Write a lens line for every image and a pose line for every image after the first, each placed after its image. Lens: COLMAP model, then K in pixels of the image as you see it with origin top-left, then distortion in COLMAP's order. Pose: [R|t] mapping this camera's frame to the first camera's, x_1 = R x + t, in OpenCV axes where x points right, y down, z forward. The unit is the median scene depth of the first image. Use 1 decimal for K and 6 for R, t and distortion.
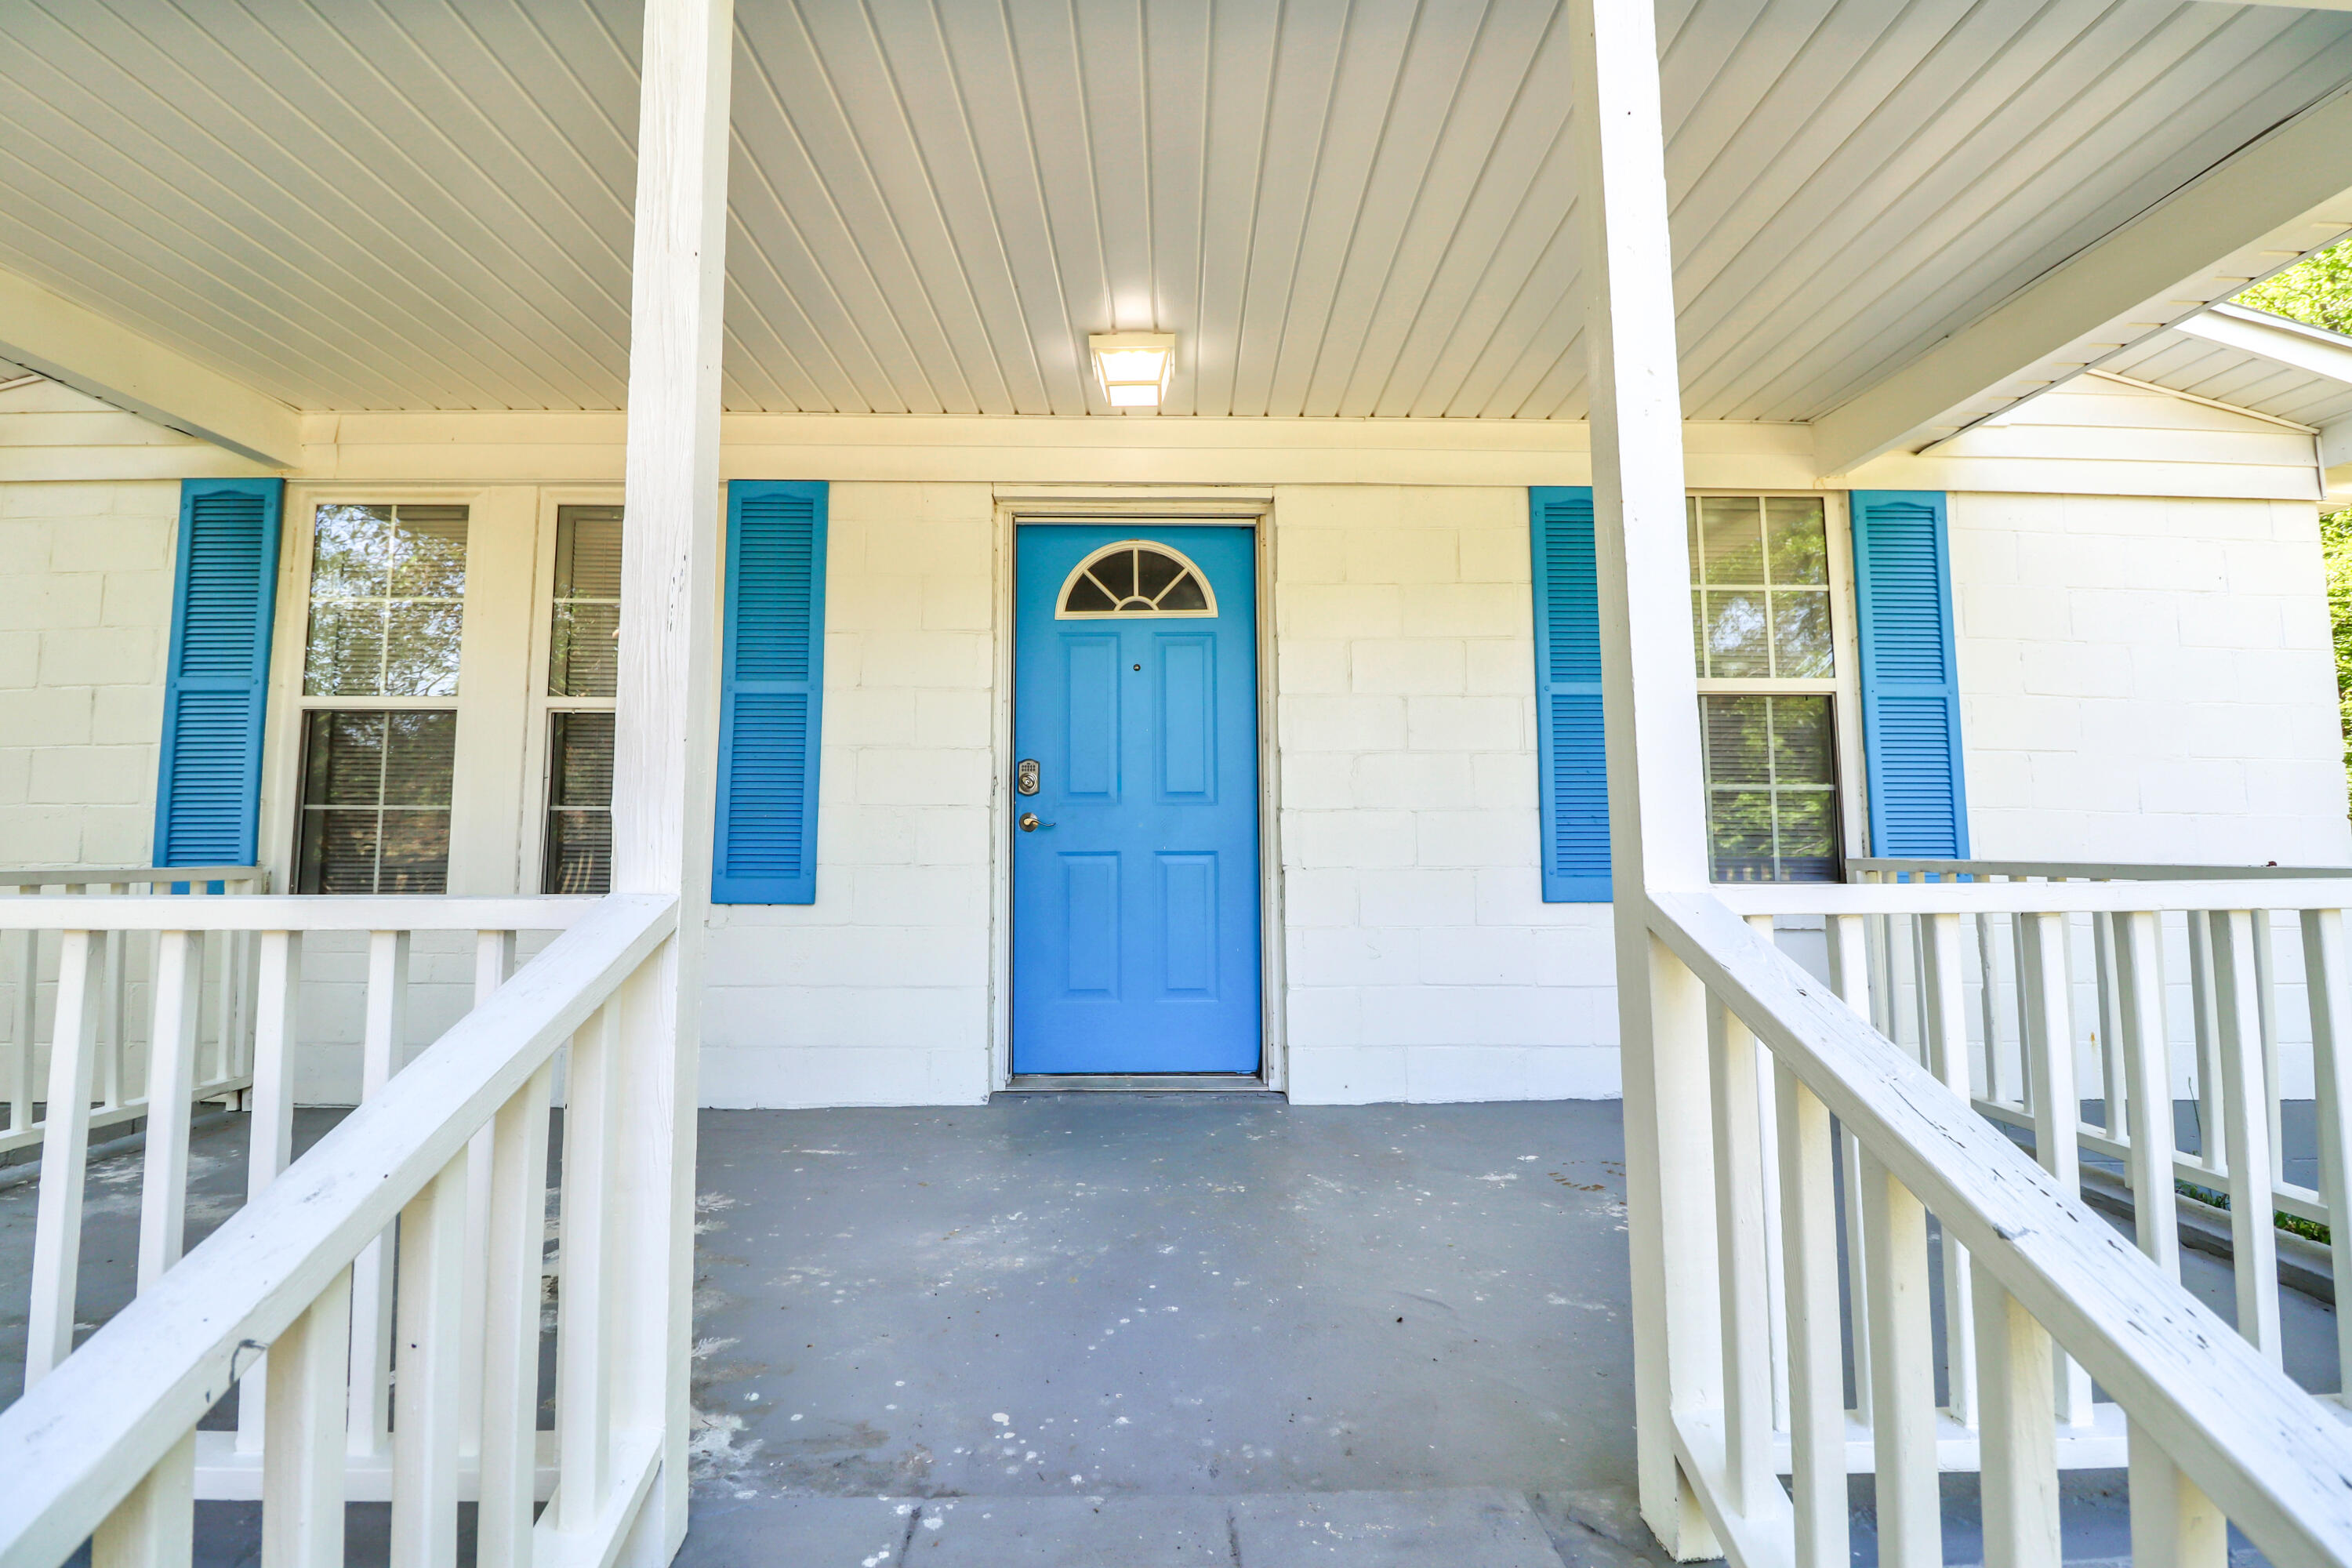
lens RADIAL K [[1112.7, 0, 1164.7], [0, 1112.7, 735.5], [0, 0, 1]] dist [0.000363, -0.000046]
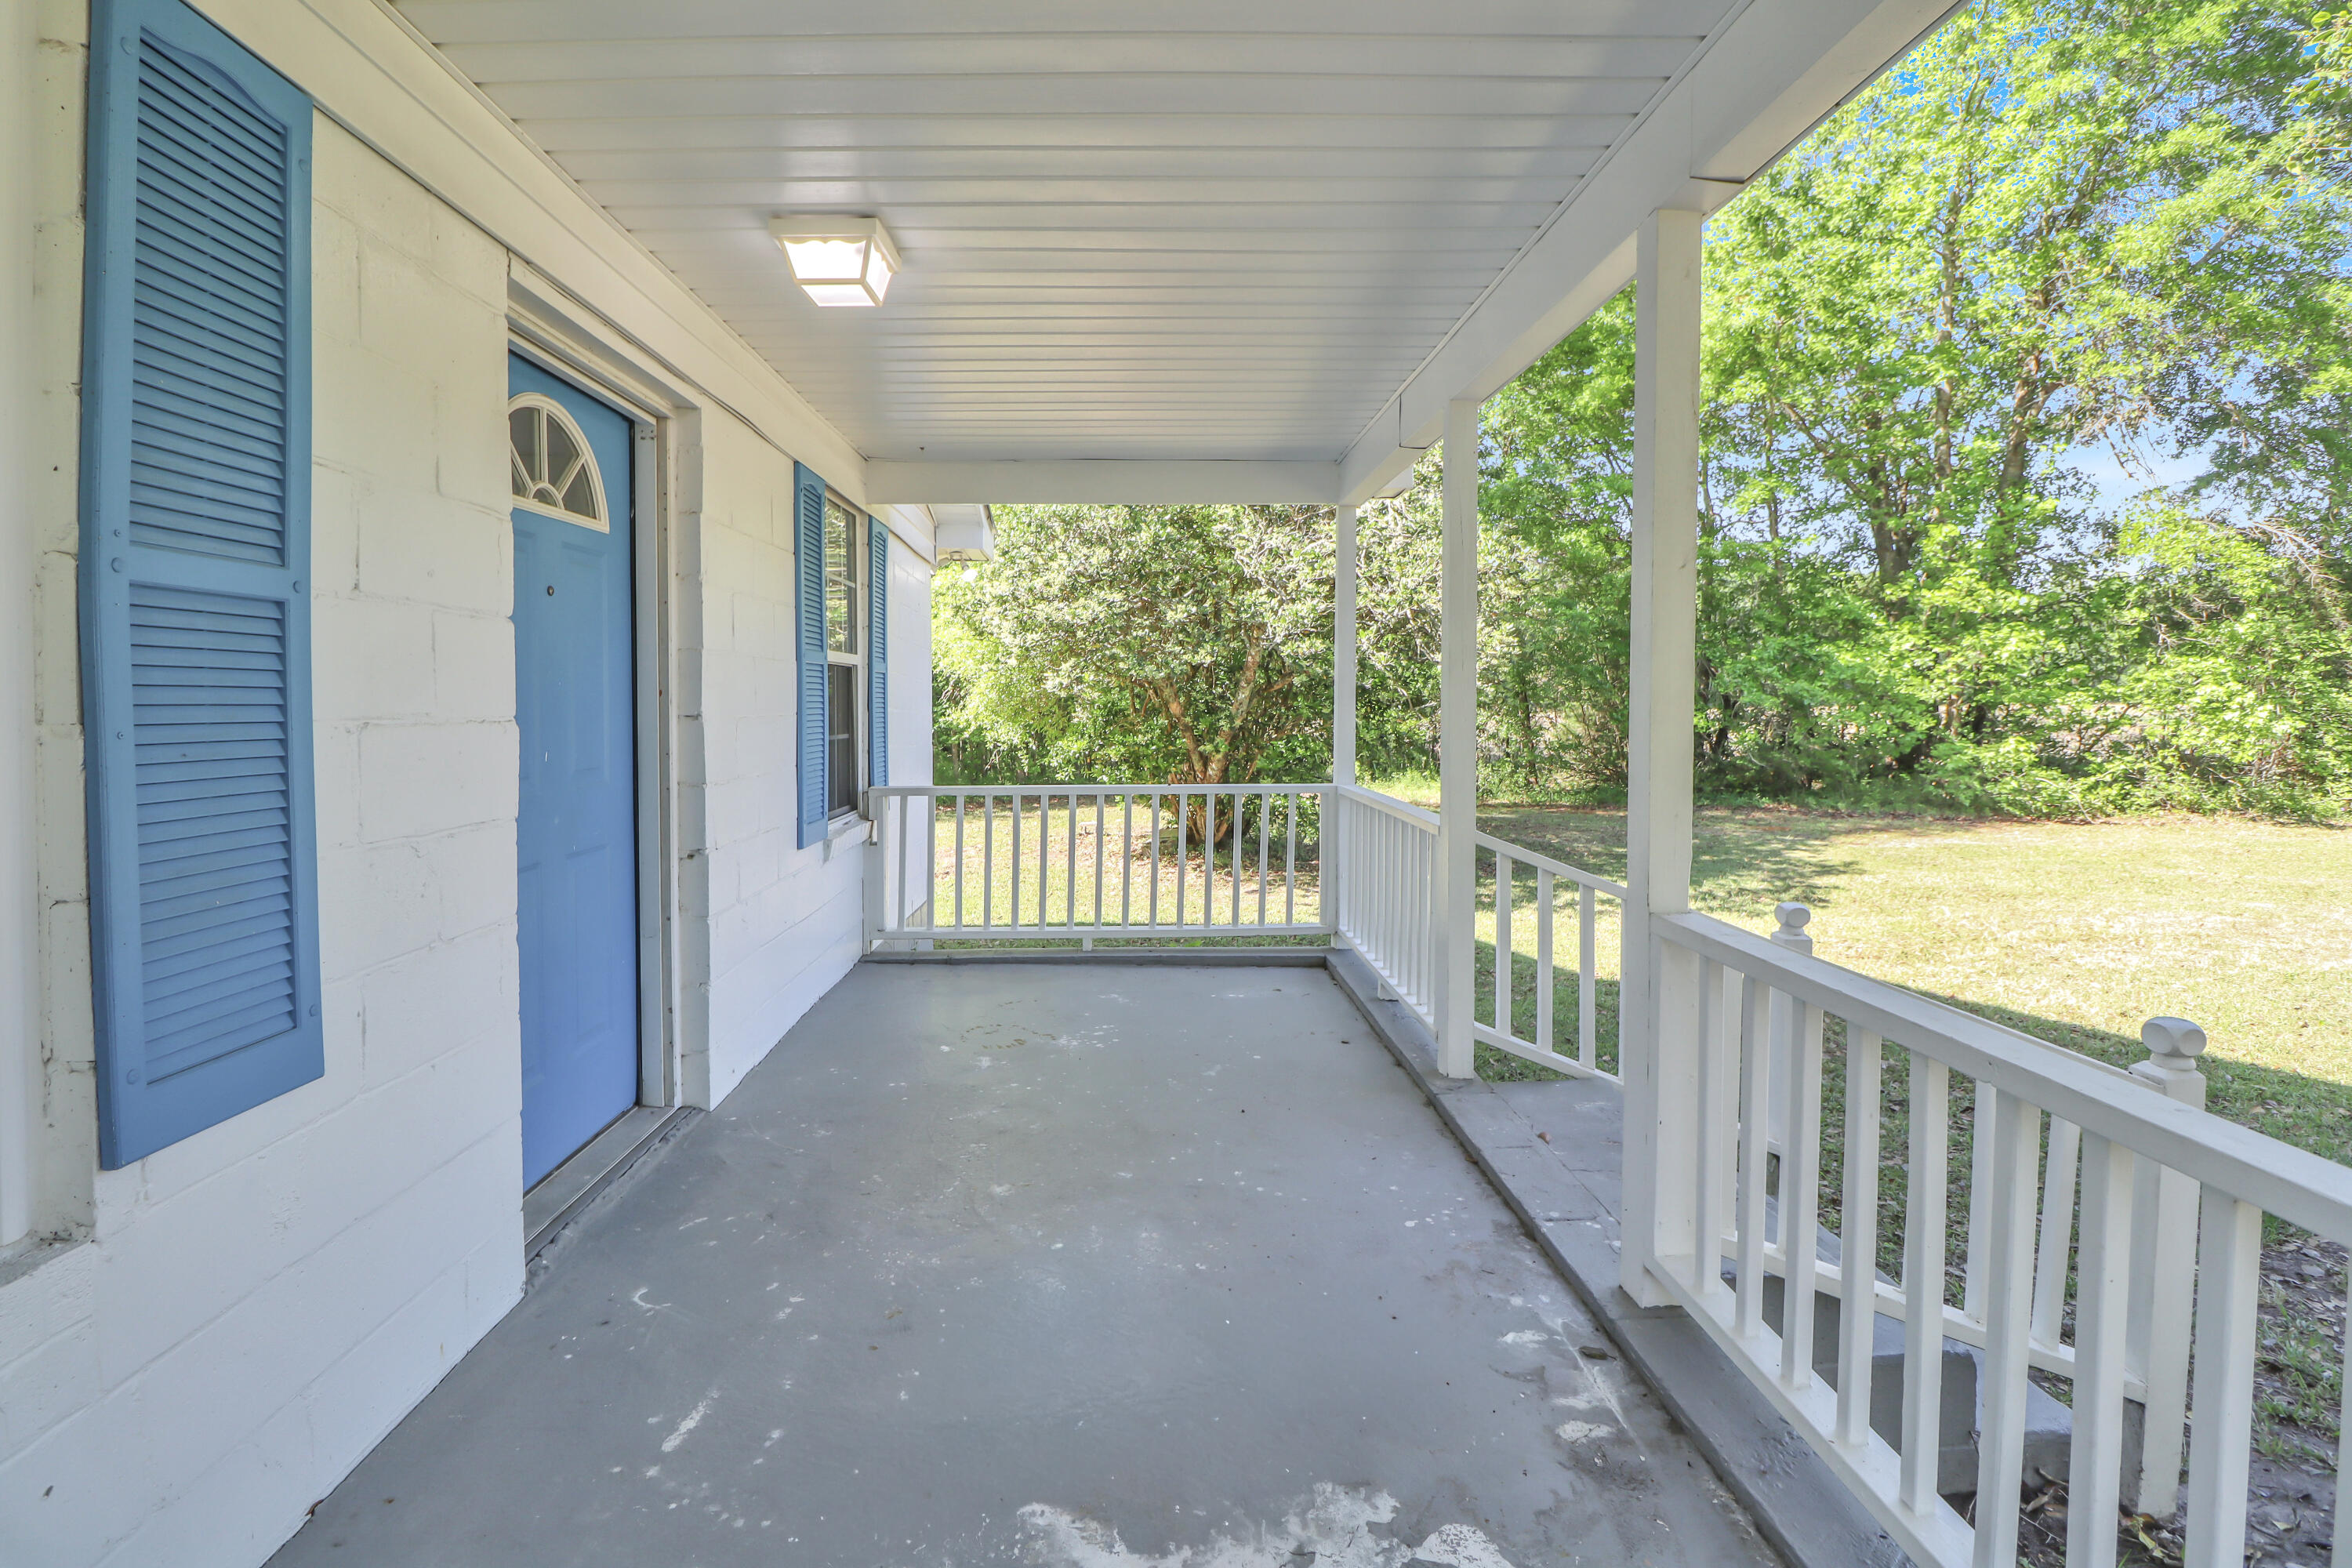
lens RADIAL K [[1112.7, 0, 1164.7], [0, 1112.7, 735.5], [0, 0, 1]] dist [0.000363, -0.000046]
pose [[-0.031237, -0.035896, 0.998867, -0.773088], [-0.091503, 0.995261, 0.032905, -0.031612], [-0.995315, -0.090371, -0.034373, 0.687757]]
